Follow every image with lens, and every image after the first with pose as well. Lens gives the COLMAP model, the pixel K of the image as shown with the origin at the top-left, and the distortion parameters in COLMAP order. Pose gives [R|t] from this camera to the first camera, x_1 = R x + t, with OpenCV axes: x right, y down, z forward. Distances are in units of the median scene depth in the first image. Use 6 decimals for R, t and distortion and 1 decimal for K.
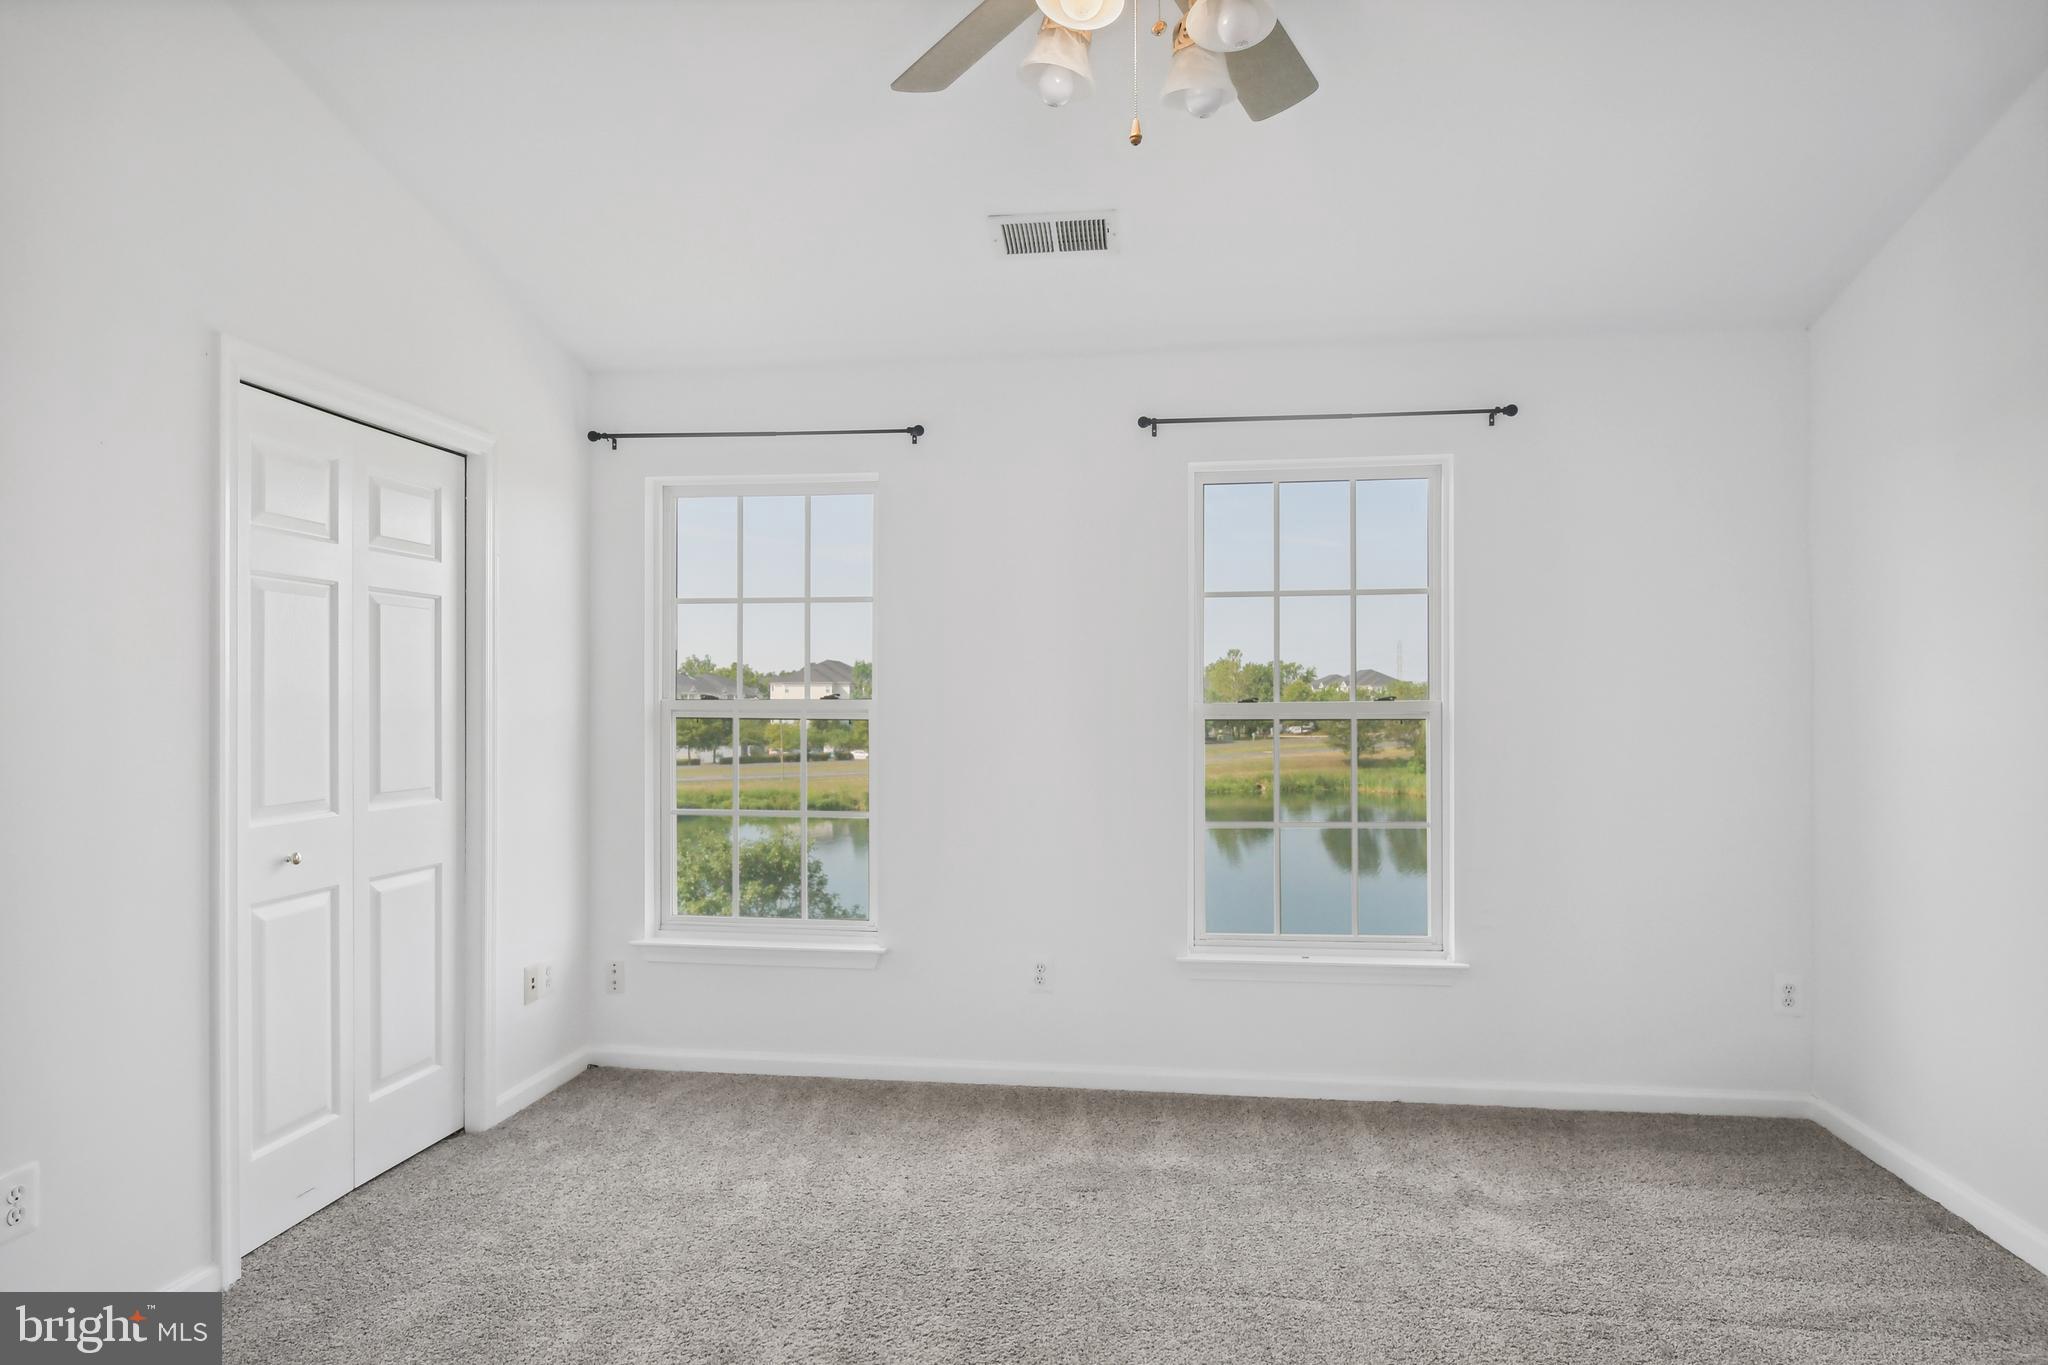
lens RADIAL K [[1141.7, 0, 1024.0], [0, 1141.7, 682.5], [0, 0, 1]] dist [0.002230, -0.010610]
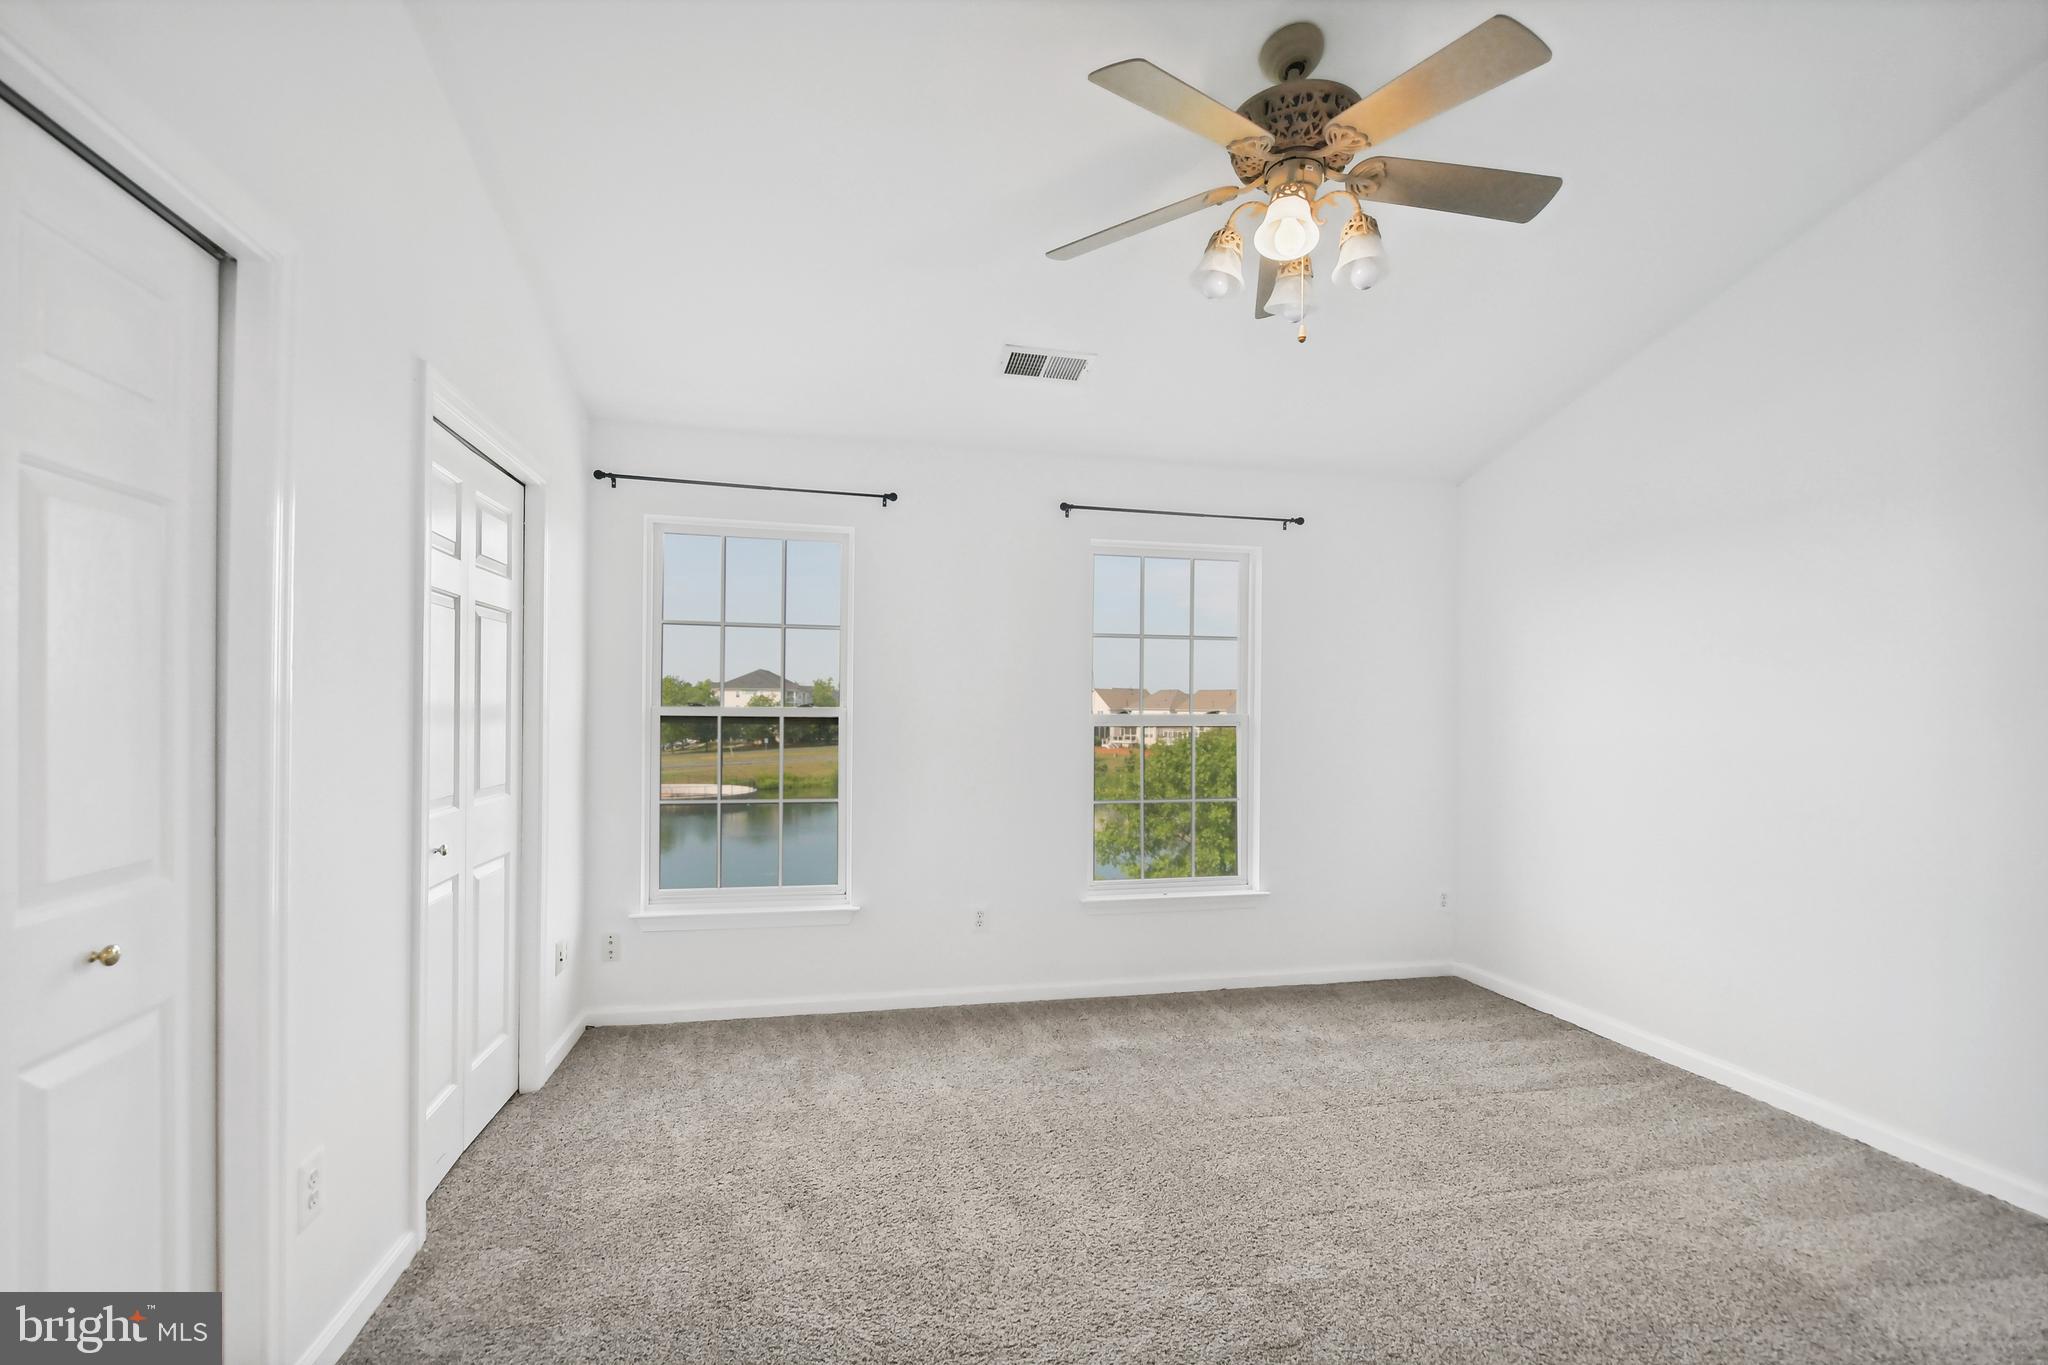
lens RADIAL K [[908.8, 0, 1021.5], [0, 908.8, 701.0], [0, 0, 1]] dist [0.000627, -0.000164]
pose [[0.939747, 0.014877, 0.341546, -0.338833], [-0.016904, 0.999853, 0.002958, 0.000522], [-0.341451, -0.008553, 0.939861, 0.001070]]
